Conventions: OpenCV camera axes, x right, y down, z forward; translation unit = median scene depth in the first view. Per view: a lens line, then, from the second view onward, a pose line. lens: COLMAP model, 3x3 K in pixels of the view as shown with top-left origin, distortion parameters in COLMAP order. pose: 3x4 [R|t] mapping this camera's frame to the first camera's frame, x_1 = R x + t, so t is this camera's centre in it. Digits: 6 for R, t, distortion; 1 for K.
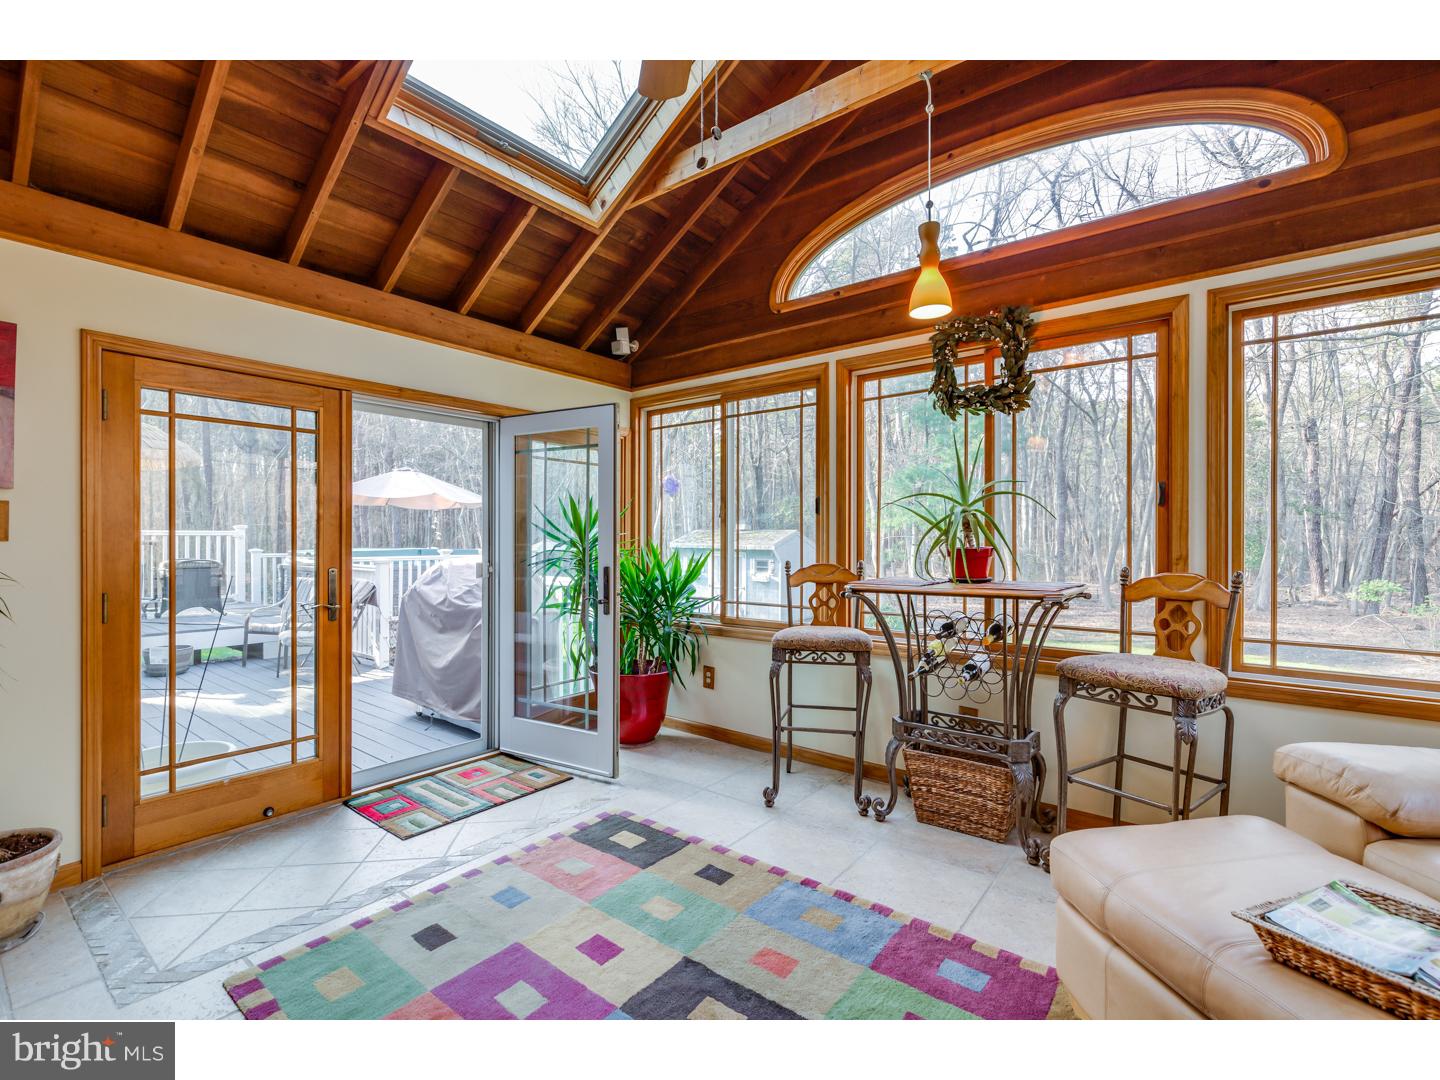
lens RADIAL K [[648.7, 0, 720.0], [0, 648.7, 540.0], [0, 0, 1]] dist [-0.001347, -0.000156]
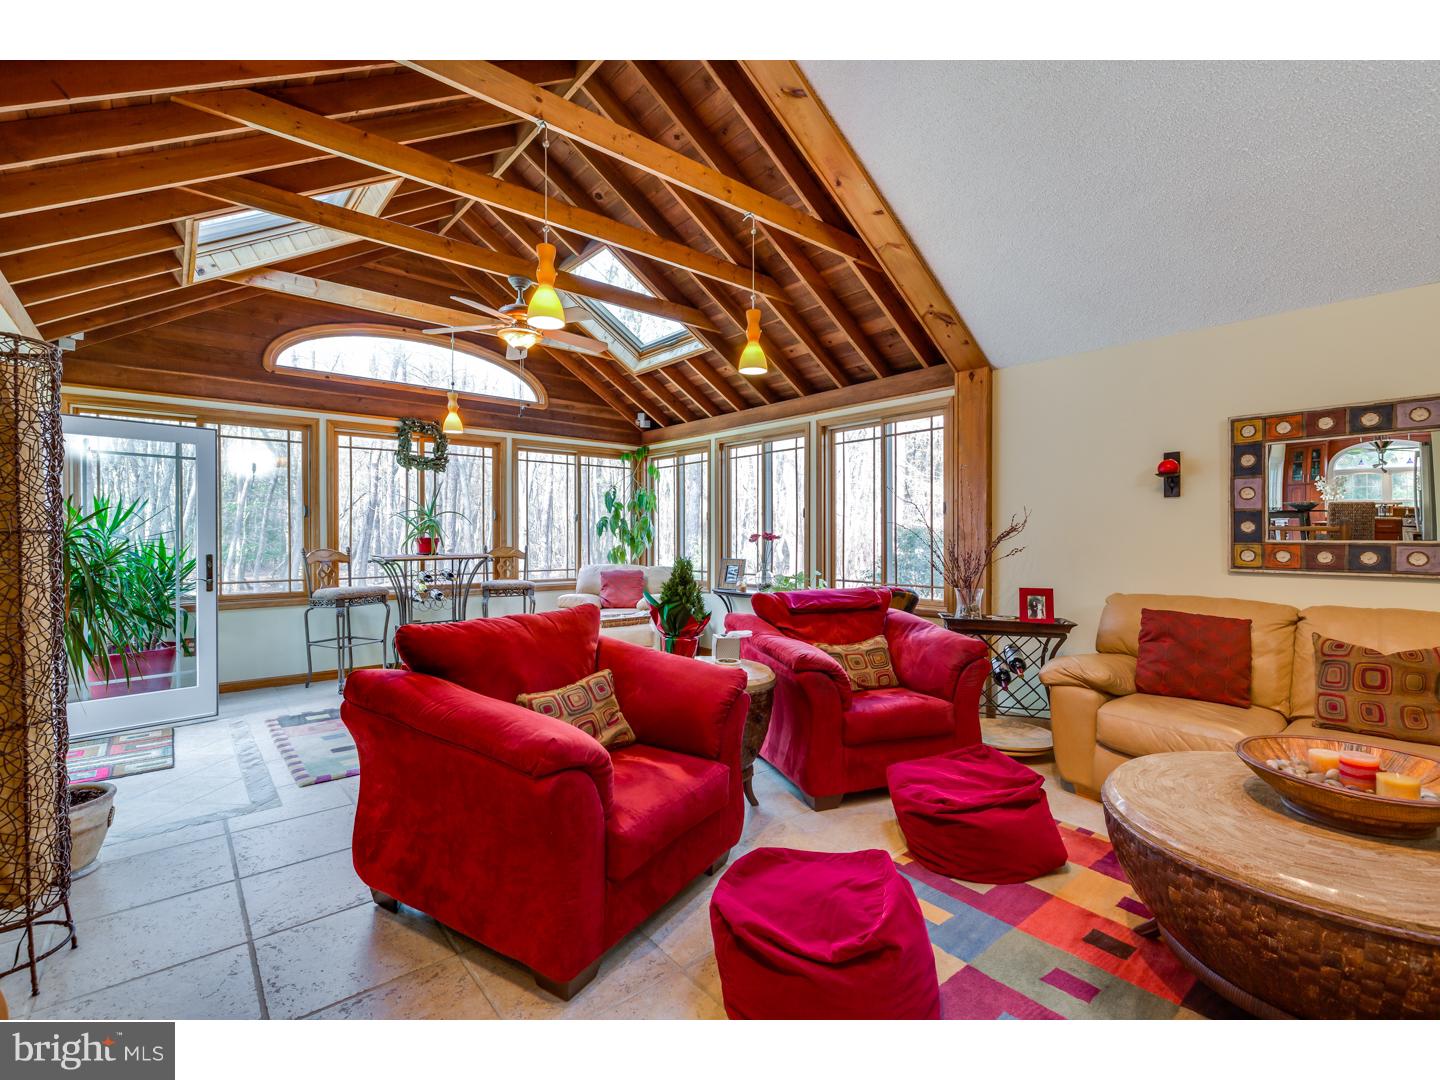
lens RADIAL K [[648.7, 0, 720.0], [0, 648.7, 540.0], [0, 0, 1]] dist [-0.001347, -0.000156]
pose [[0.194097, -0.010358, 0.980928, -1.398447], [0.004097, 0.999944, 0.009748, 0.005231], [-0.980974, 0.002126, 0.194129, -0.280151]]
